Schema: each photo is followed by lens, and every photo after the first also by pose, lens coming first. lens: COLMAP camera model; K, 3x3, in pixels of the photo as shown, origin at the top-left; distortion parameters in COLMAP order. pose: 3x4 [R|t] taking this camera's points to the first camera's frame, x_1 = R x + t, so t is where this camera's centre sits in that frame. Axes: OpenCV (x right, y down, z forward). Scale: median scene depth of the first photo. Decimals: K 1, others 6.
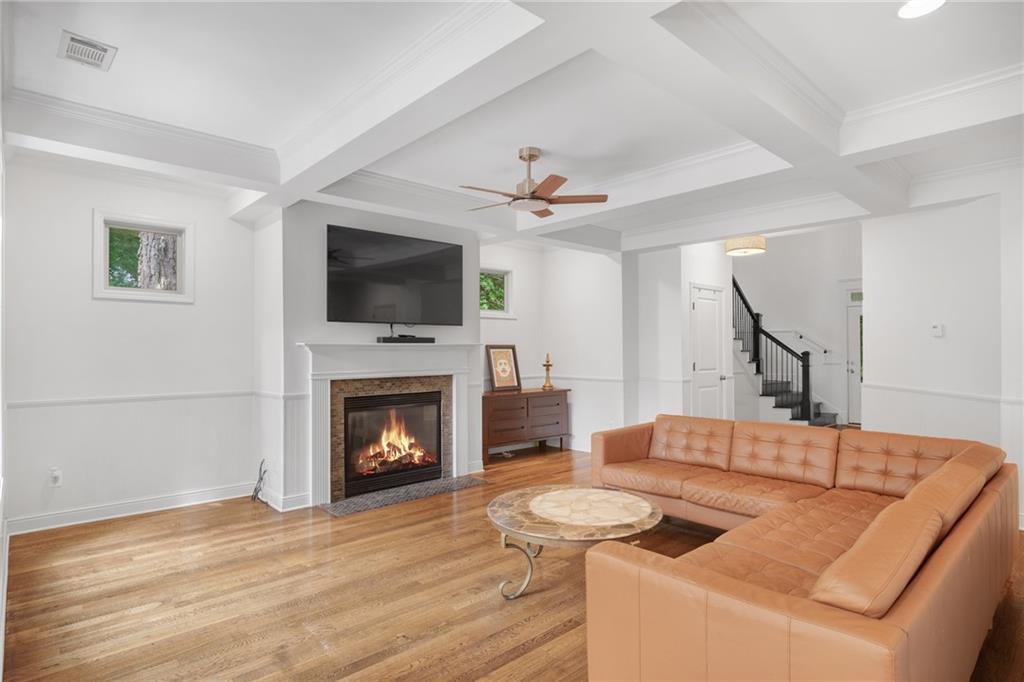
lens RADIAL K [[551.5, 0, 512.0], [0, 551.5, 341.0], [0, 0, 1]] dist [-0.001430, -0.000528]
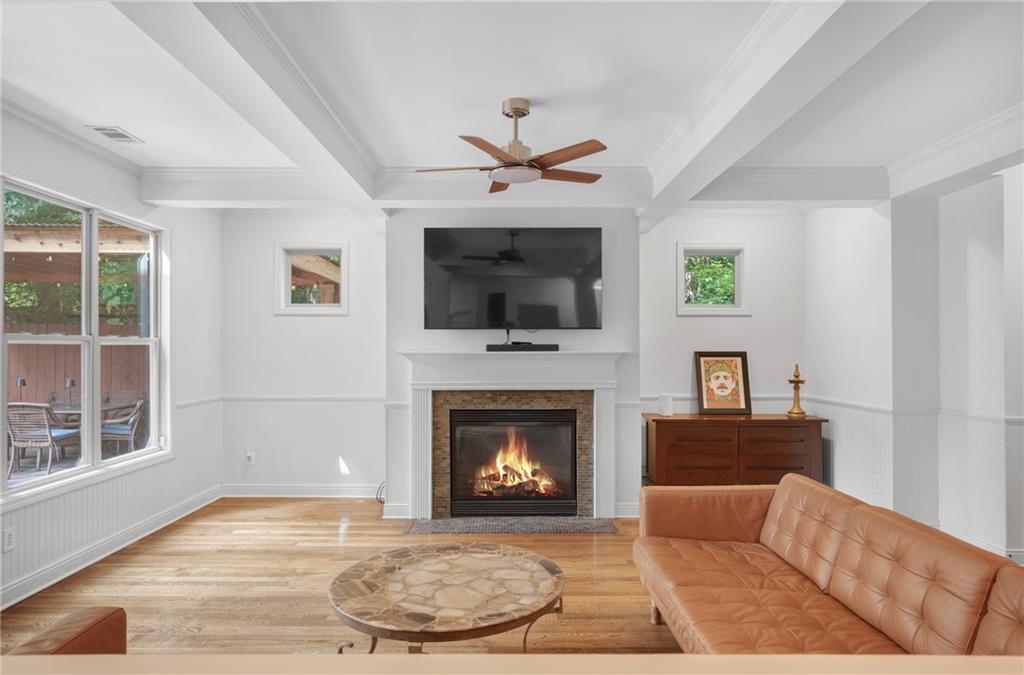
lens RADIAL K [[630.7, 0, 512.0], [0, 630.7, 337.5], [0, 0, 1]] dist [-0.003113, 0.000830]
pose [[0.730955, -0.010677, -0.682342, 0.464188], [0.008418, 0.999943, -0.006628, -0.011066], [0.682374, -0.000899, 0.731003, 0.264378]]
